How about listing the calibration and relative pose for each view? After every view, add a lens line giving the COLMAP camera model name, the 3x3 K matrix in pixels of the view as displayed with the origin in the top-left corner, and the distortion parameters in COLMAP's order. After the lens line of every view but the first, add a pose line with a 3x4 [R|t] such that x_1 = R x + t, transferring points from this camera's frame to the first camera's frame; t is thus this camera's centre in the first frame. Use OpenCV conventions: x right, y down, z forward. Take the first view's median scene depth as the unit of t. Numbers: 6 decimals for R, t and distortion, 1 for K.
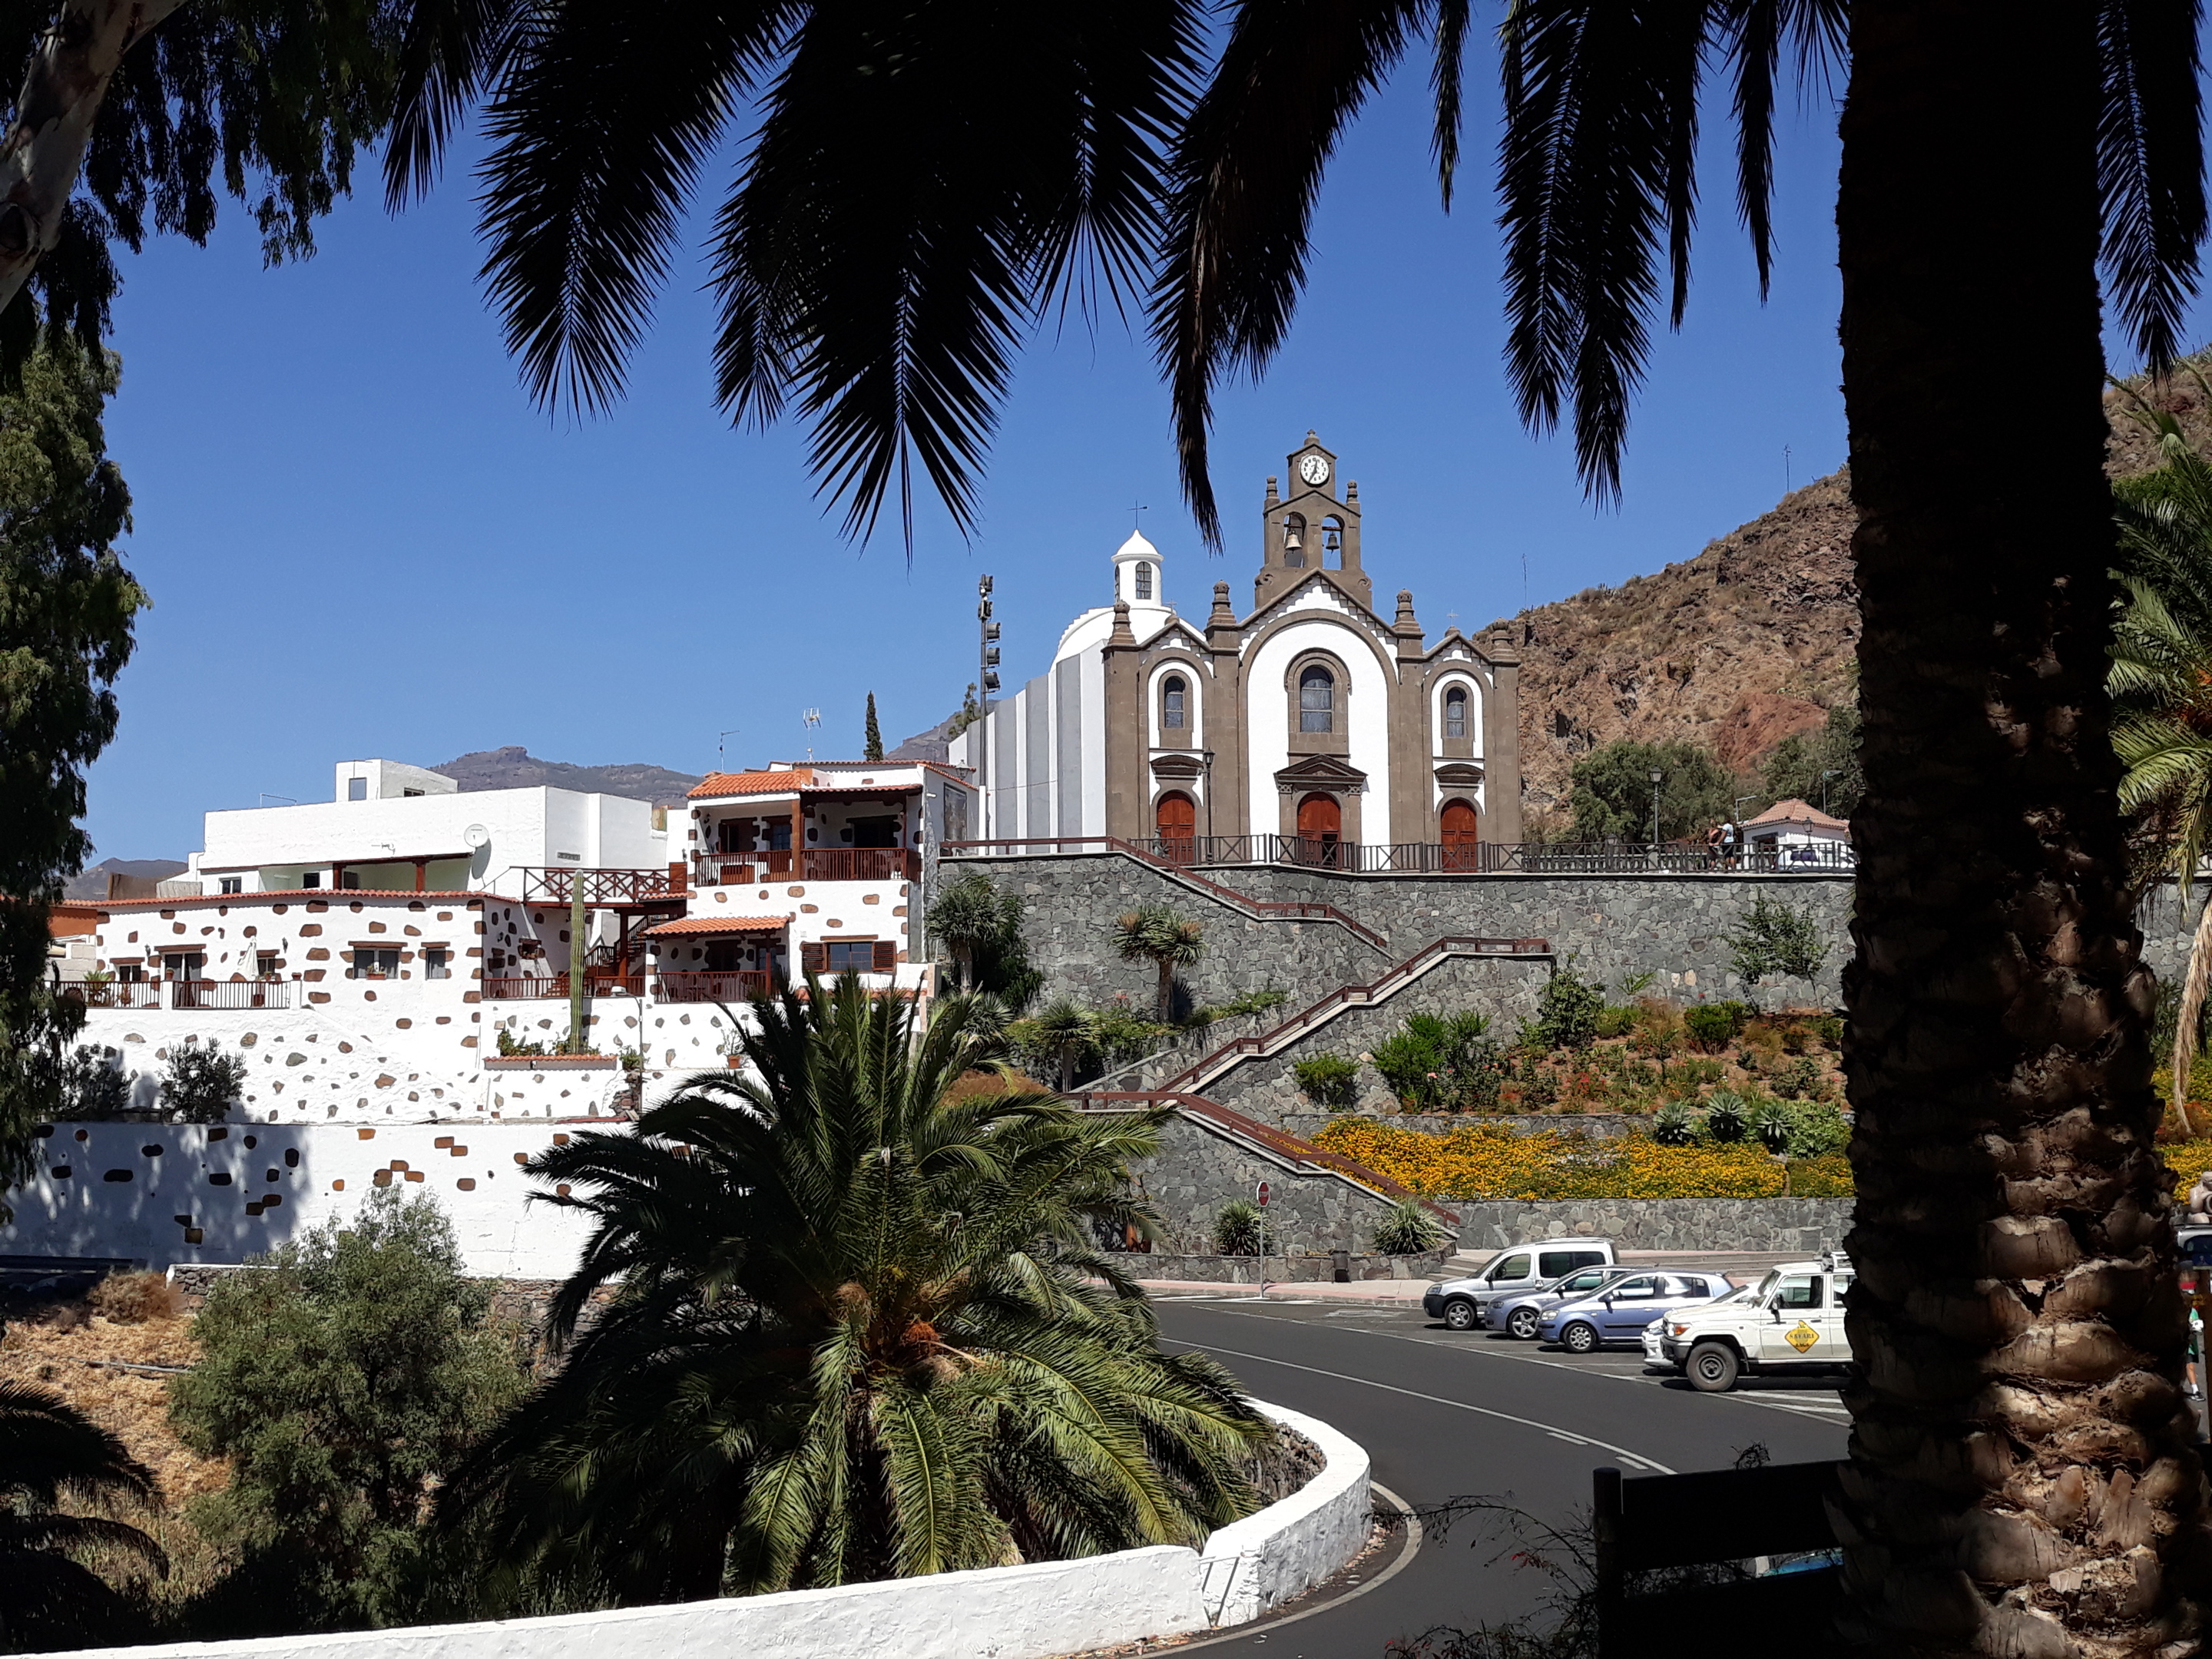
lens RADIAL K [[1828.2, 0, 1106.0], [0, 1828.2, 829.5], [0, 0, 1]] dist [0.074720, -0.083232]
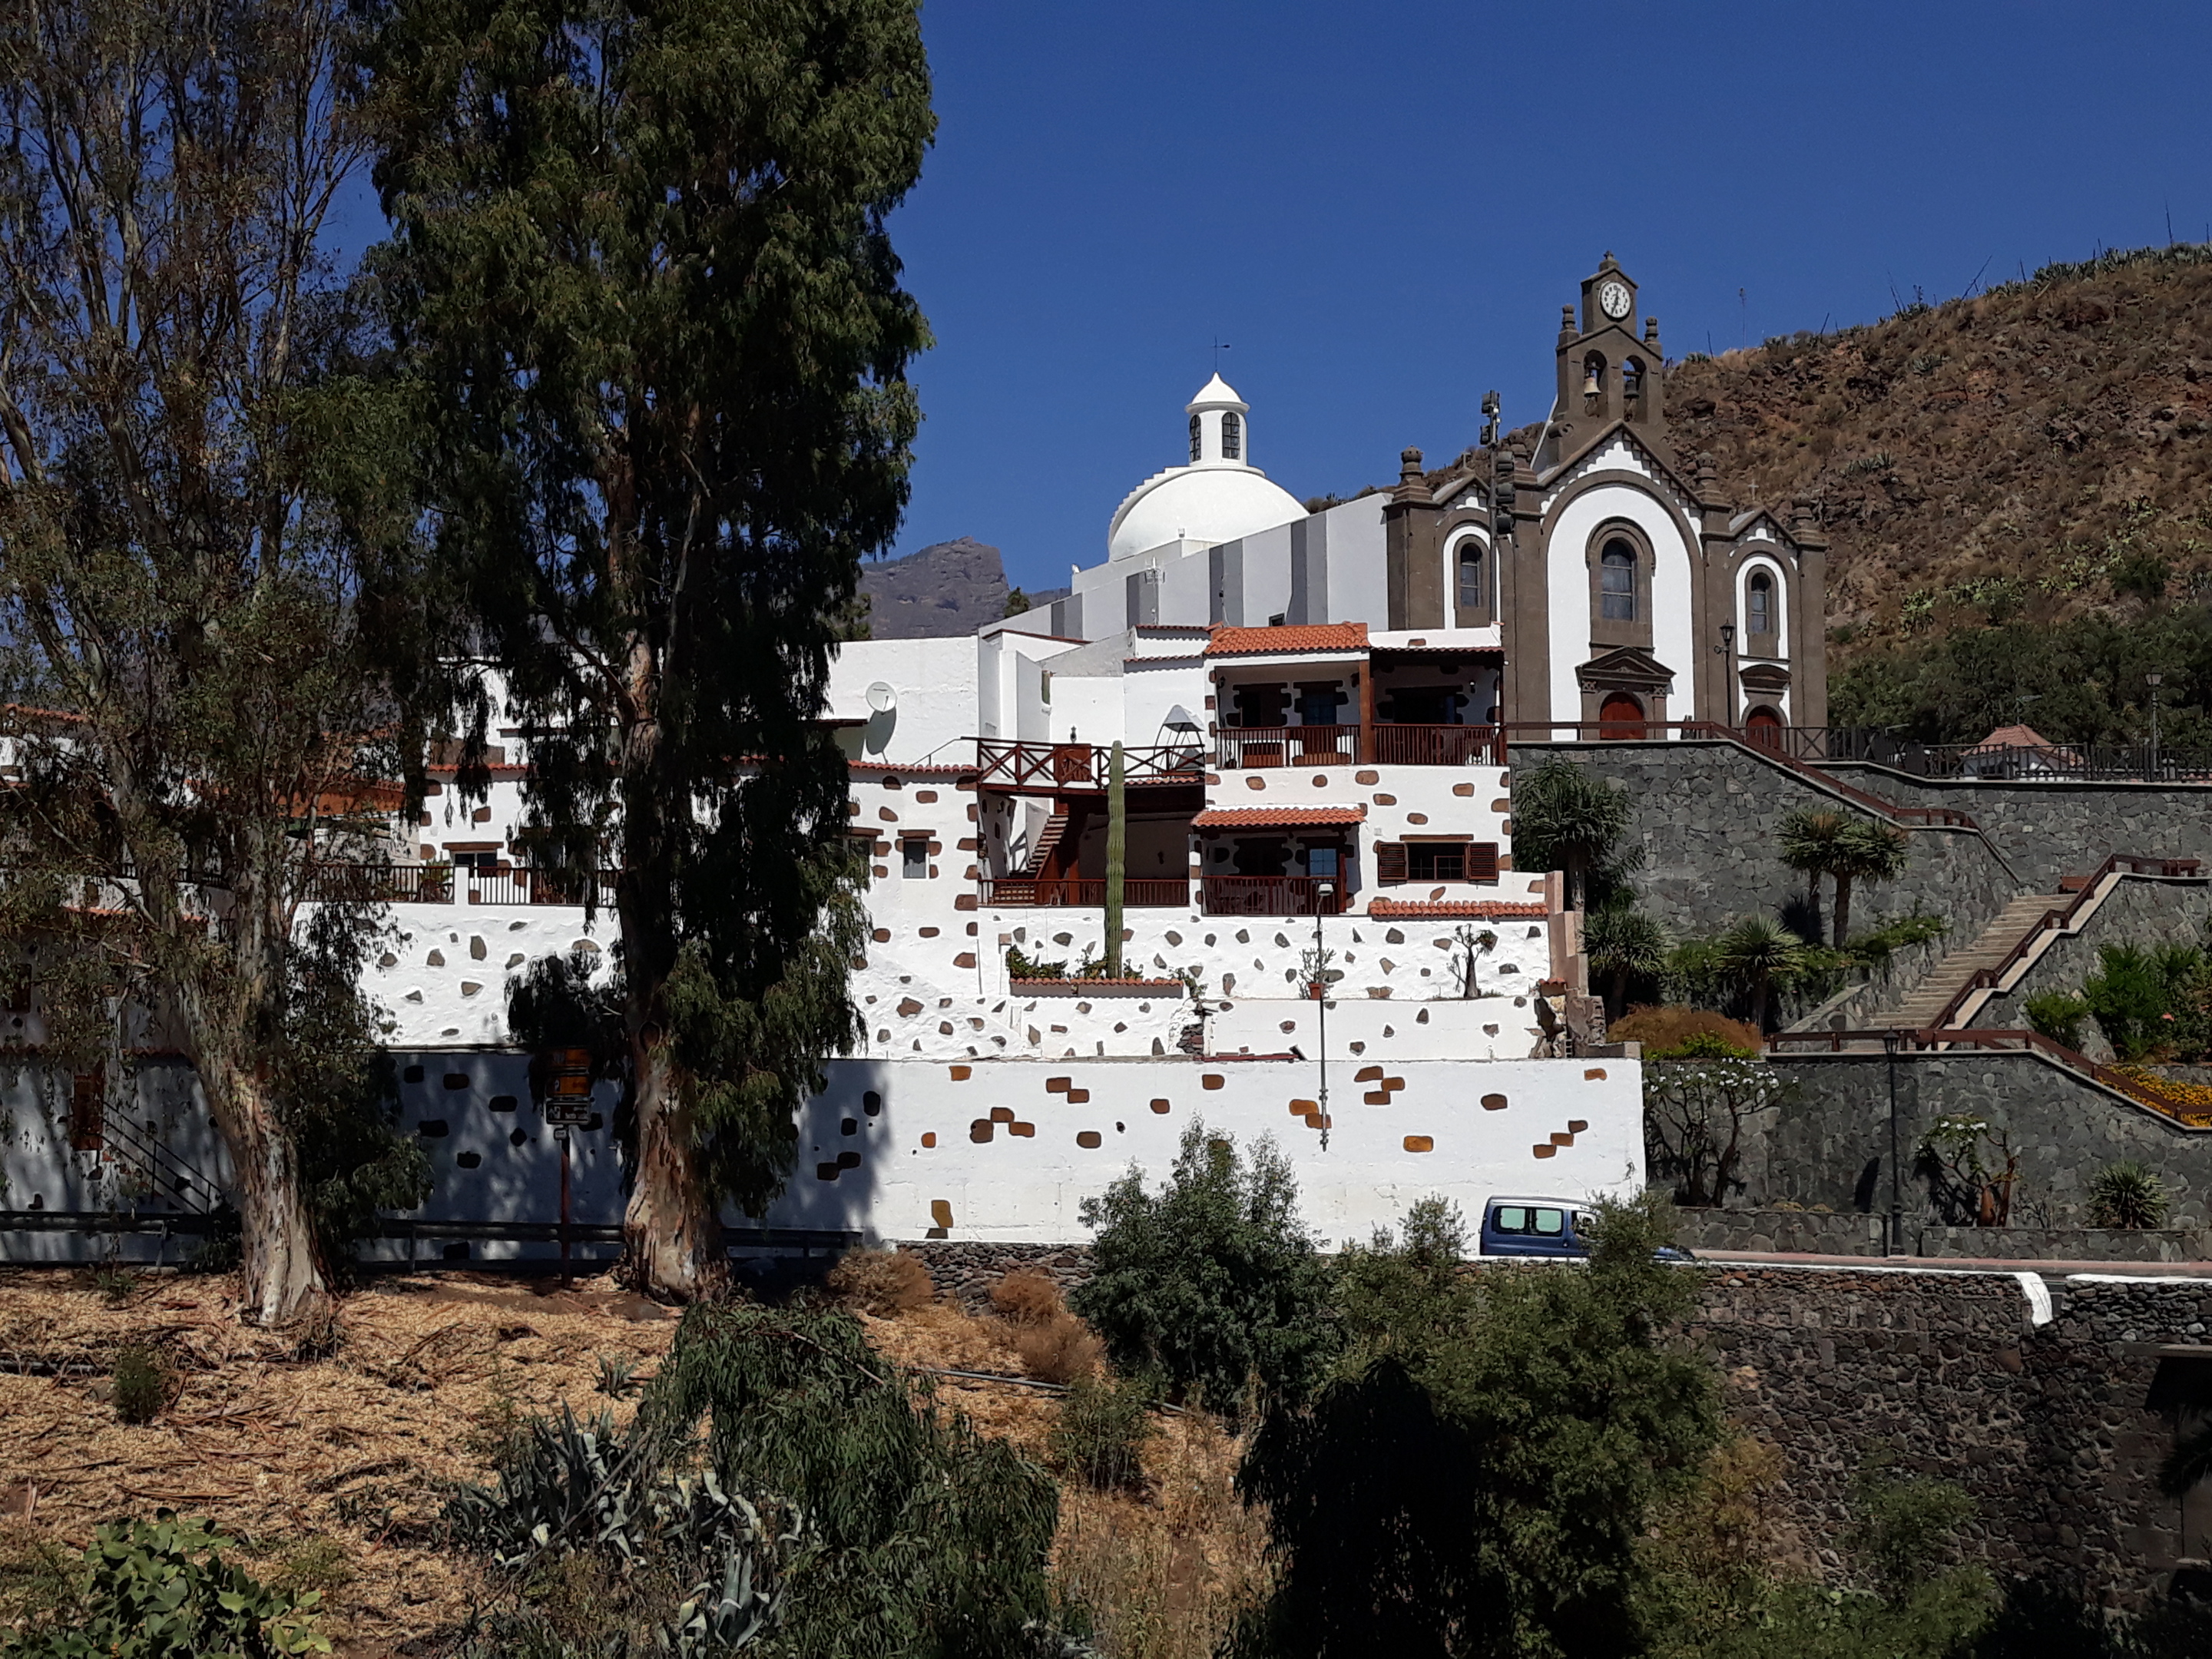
lens RADIAL K [[2187.5, 0, 1106.0], [0, 2187.5, 829.5], [0, 0, 1]] dist [0.065325, -0.019796]
pose [[0.986353, 0.023614, 0.162942, -0.431714], [-0.028300, 0.999248, 0.026493, 0.034425], [-0.162194, -0.030742, 0.986280, 0.092332]]
